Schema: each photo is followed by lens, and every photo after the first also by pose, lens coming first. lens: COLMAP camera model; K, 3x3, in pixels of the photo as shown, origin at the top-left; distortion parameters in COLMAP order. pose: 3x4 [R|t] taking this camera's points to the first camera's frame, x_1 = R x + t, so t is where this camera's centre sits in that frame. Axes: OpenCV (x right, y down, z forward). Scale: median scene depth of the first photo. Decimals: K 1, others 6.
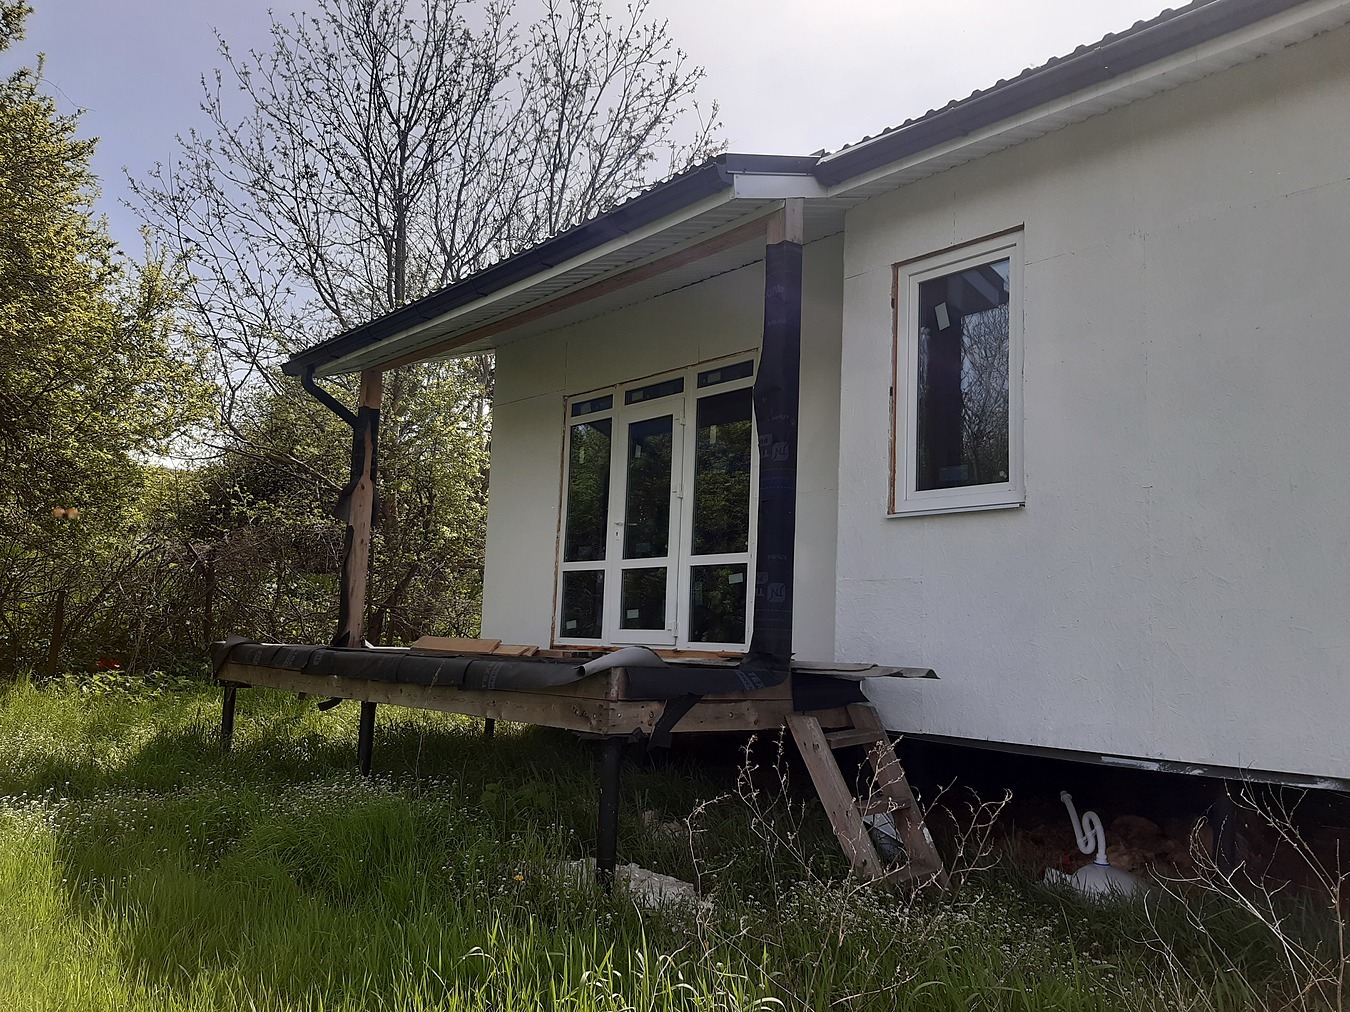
lens RADIAL K [[1036.1, 0, 667.4], [0, 1036.1, 506.3], [0, 0, 1]] dist [0.095570, -0.166892]
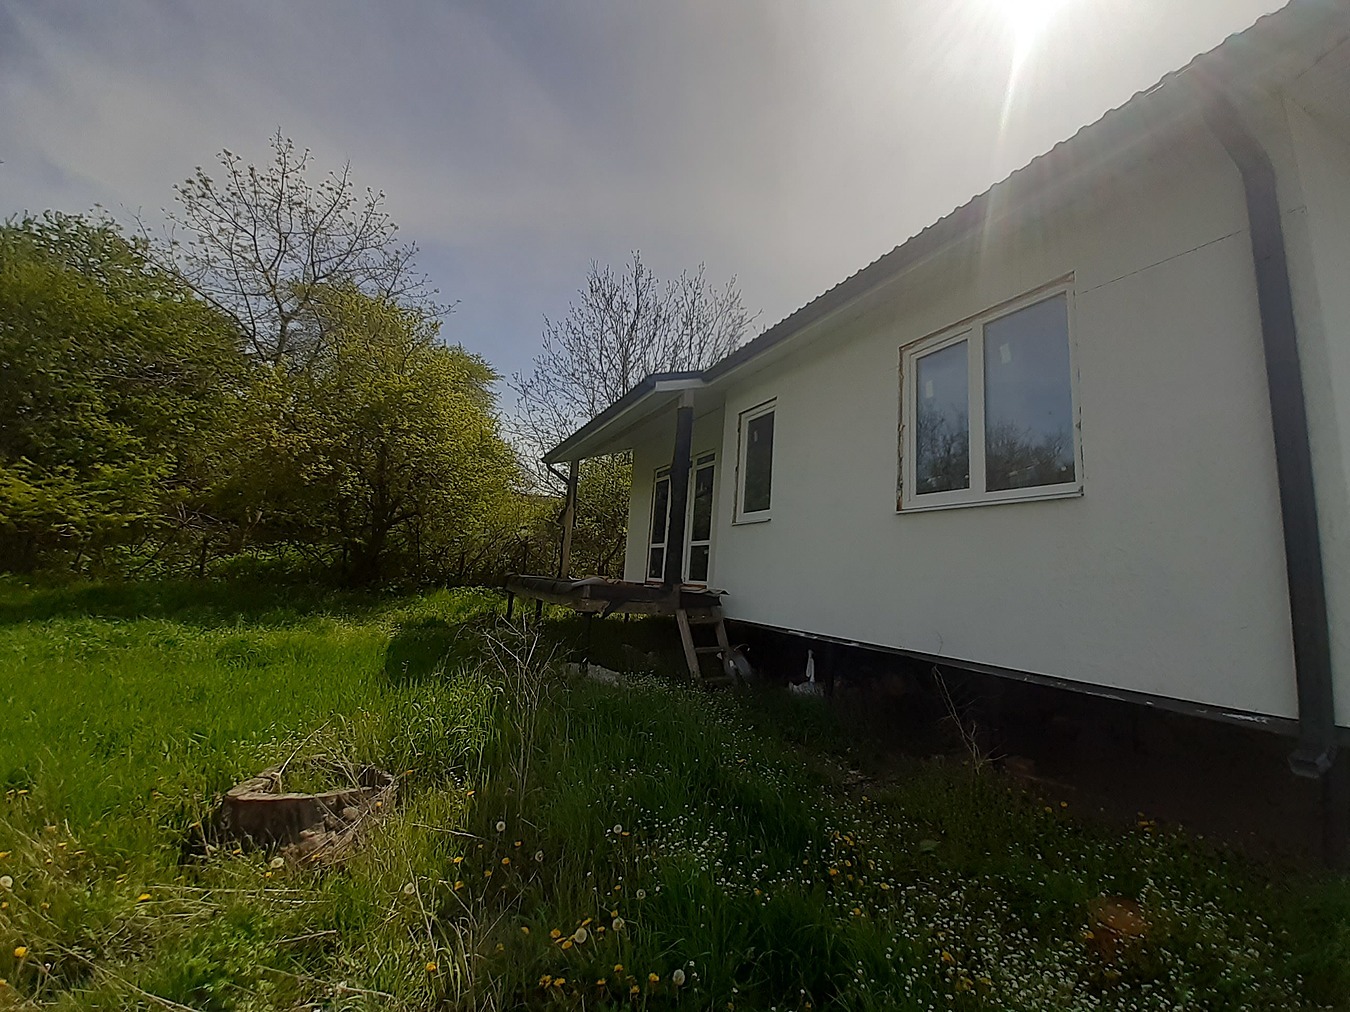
lens RADIAL K [[534.0, 0, 685.8], [0, 534.0, 492.5], [0, 0, 1]] dist [0.009831, -0.011067]
pose [[0.970724, -0.008828, -0.240034, 0.277777], [-0.002115, 0.998971, -0.045295, -0.004592], [0.240187, 0.044477, 0.969707, -0.111287]]
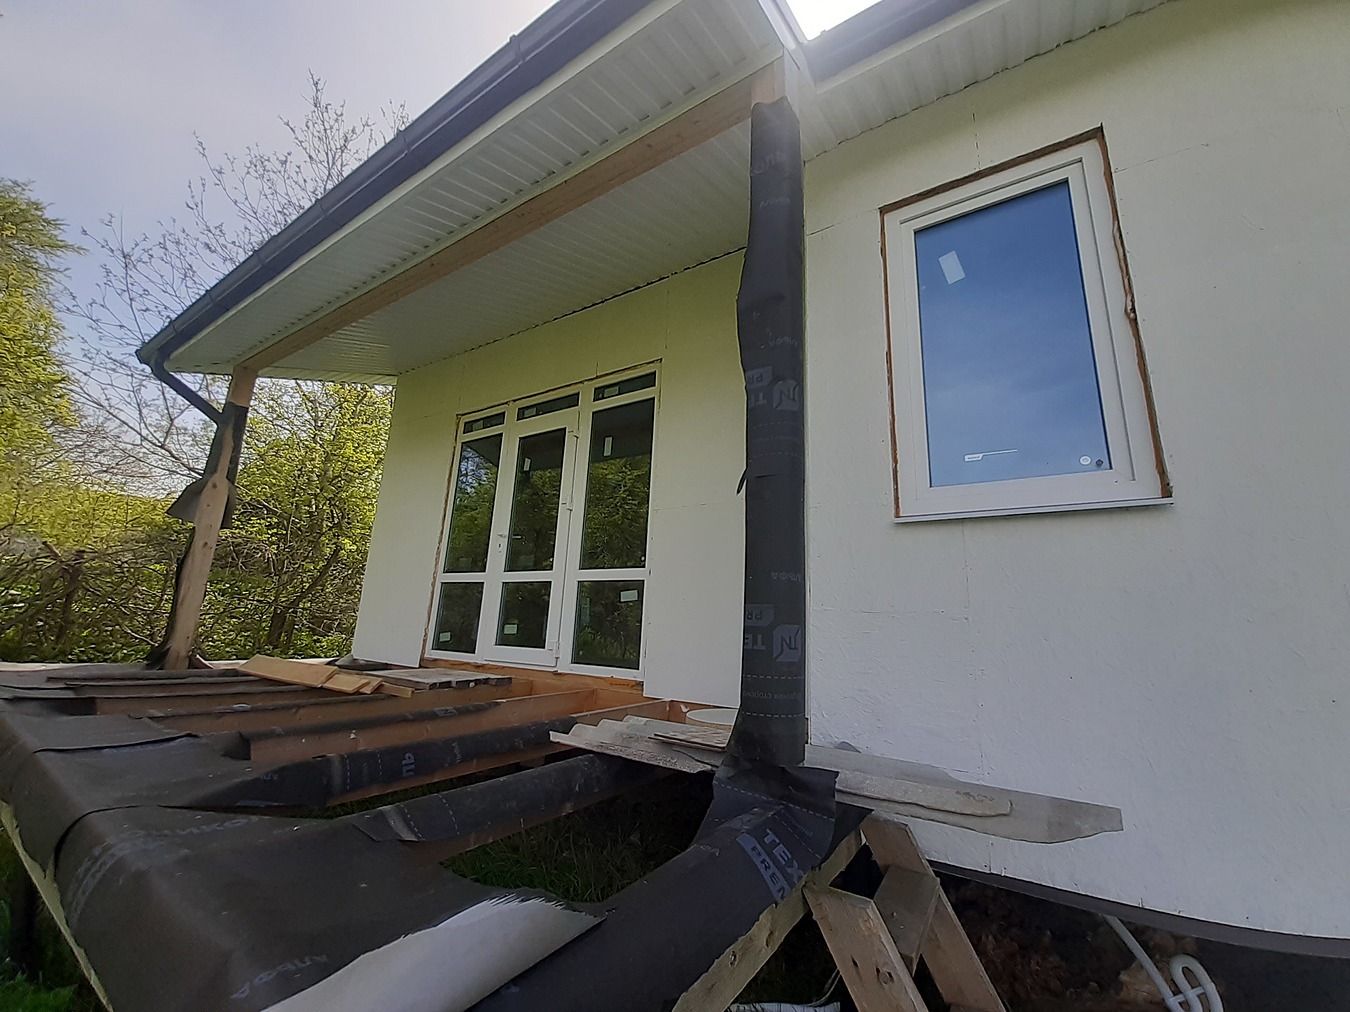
lens RADIAL K [[534.0, 0, 685.8], [0, 534.0, 492.5], [0, 0, 1]] dist [0.009831, -0.011067]
pose [[0.962982, 0.062250, 0.262280, -0.015215], [-0.036140, 0.994001, -0.103227, 0.023576], [-0.267132, 0.089927, 0.959455, 0.483494]]
